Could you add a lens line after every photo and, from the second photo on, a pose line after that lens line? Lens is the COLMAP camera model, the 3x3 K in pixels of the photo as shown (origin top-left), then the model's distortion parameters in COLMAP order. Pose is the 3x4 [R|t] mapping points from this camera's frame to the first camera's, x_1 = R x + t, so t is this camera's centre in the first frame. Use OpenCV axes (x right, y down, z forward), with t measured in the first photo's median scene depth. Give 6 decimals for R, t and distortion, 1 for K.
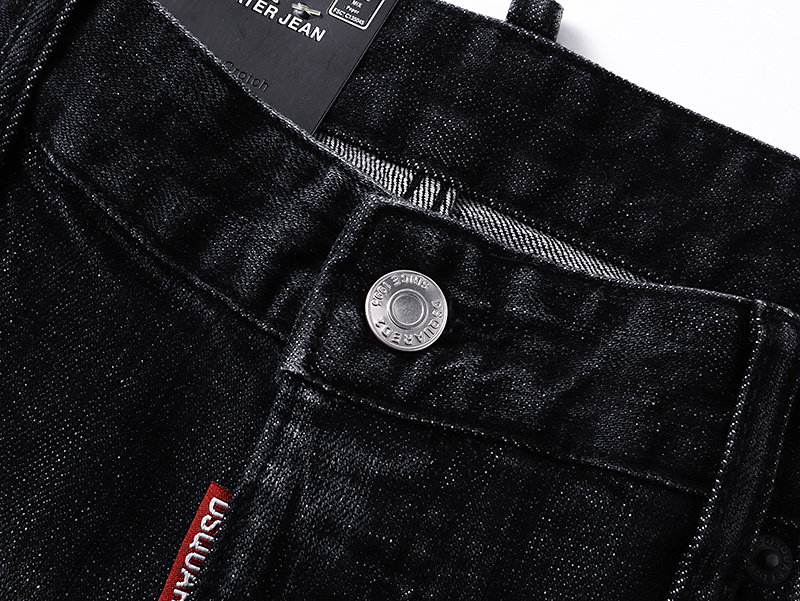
lens RADIAL K [[1231.4, 0, 403.3], [0, 1231.4, 297.7], [0, 0, 1]] dist [0.002343, 0.000000]
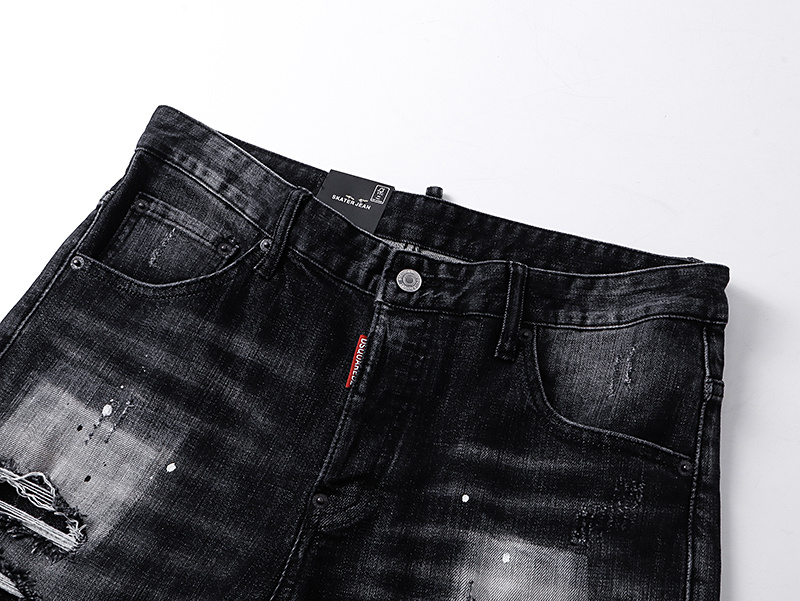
lens RADIAL K [[798.1, 0, 400.5], [0, 798.1, 302.6], [0, 0, 1]] dist [-0.032863, 0.000000]
pose [[0.989217, -0.142657, 0.033157, -0.101439], [0.145768, 0.980961, -0.128328, 0.344226], [-0.014219, 0.131778, 0.991177, -1.146152]]
